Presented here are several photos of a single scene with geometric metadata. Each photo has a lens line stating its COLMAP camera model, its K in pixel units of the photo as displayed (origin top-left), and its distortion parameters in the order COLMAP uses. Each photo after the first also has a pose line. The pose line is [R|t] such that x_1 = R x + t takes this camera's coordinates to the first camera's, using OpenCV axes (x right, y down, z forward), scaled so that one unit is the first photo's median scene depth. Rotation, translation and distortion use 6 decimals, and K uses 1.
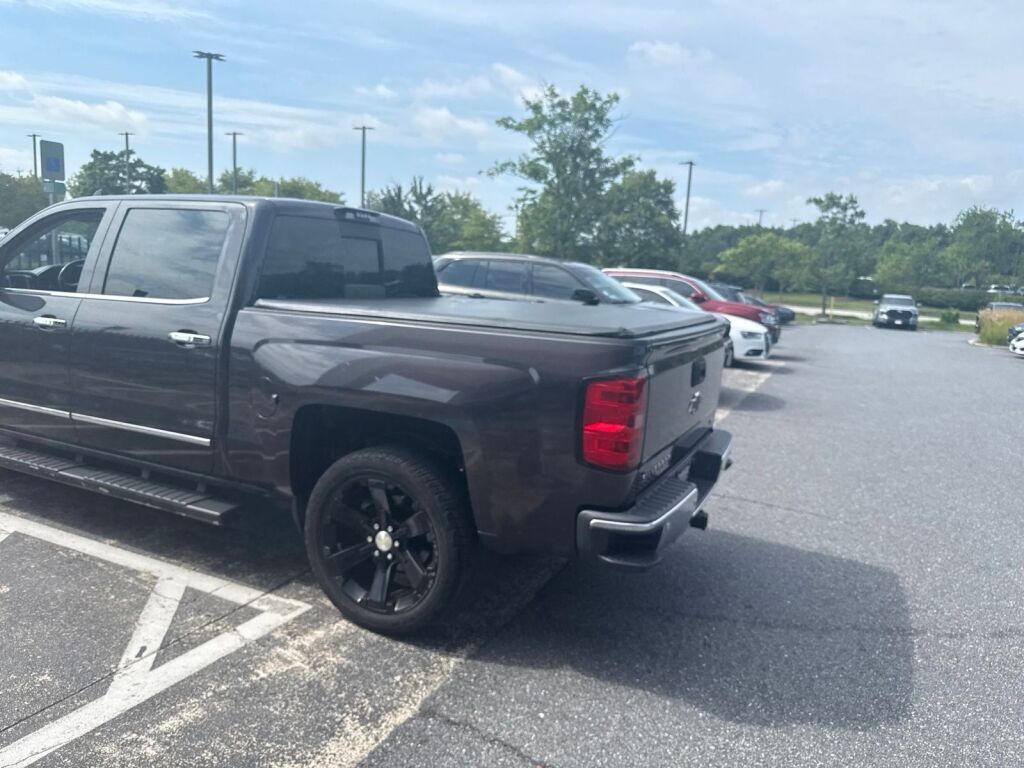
lens RADIAL K [[724.4, 0, 510.8], [0, 724.4, 389.0], [0, 0, 1]] dist [0.019097, -0.031193]
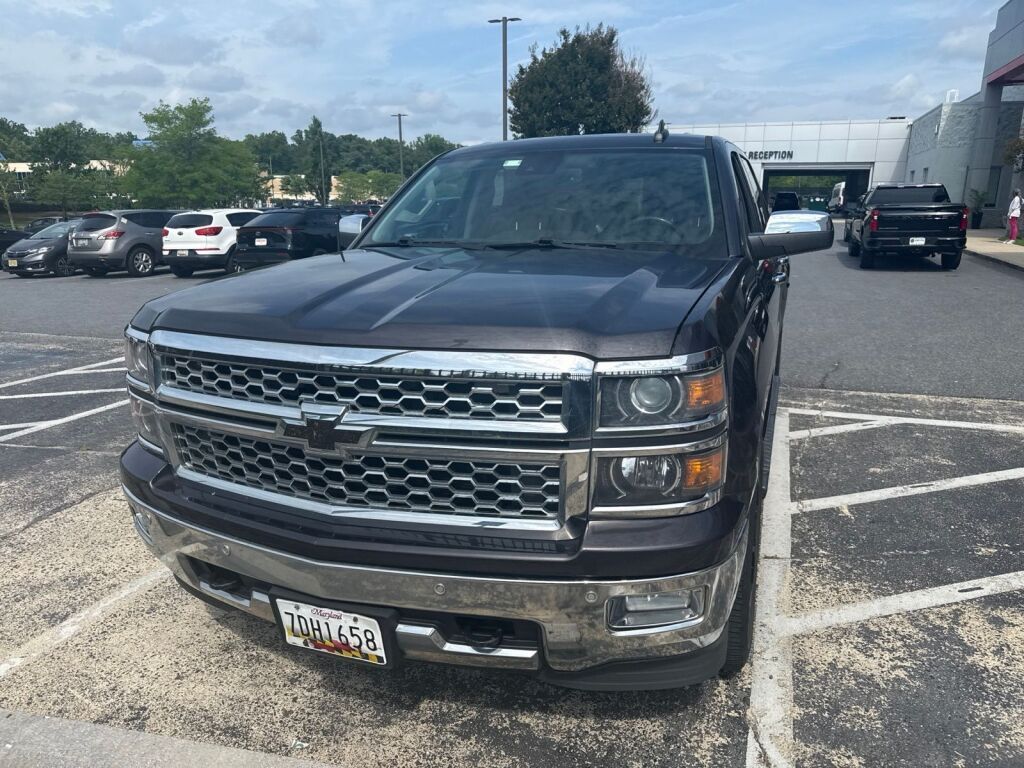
lens RADIAL K [[724.4, 0, 513.3], [0, 724.4, 385.0], [0, 0, 1]] dist [0.019097, -0.031193]
pose [[-0.078692, -0.297196, 0.951568, -1.324173], [0.169203, 0.936697, 0.306544, -0.263508], [-0.982435, 0.185131, -0.023425, 1.181959]]
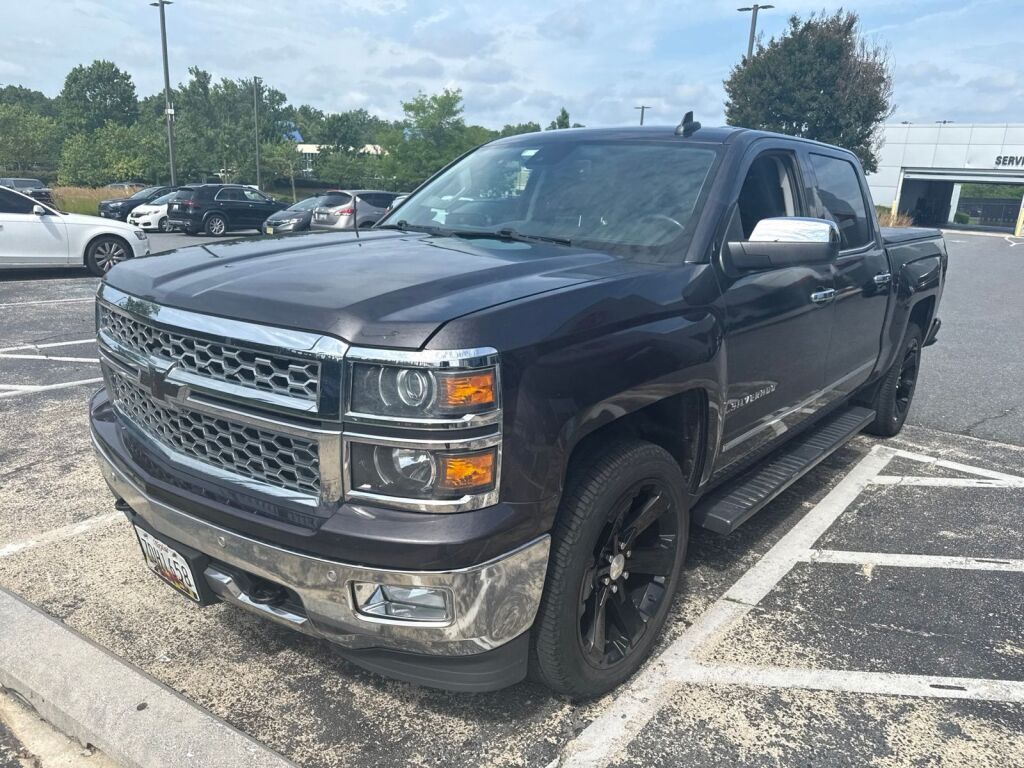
lens RADIAL K [[724.4, 0, 508.8], [0, 724.4, 391.9], [0, 0, 1]] dist [0.019097, -0.031193]
pose [[0.250964, -0.301697, 0.919780, -1.302977], [0.134395, 0.951847, 0.275546, -0.224419], [-0.958622, 0.054462, 0.279425, 0.951947]]
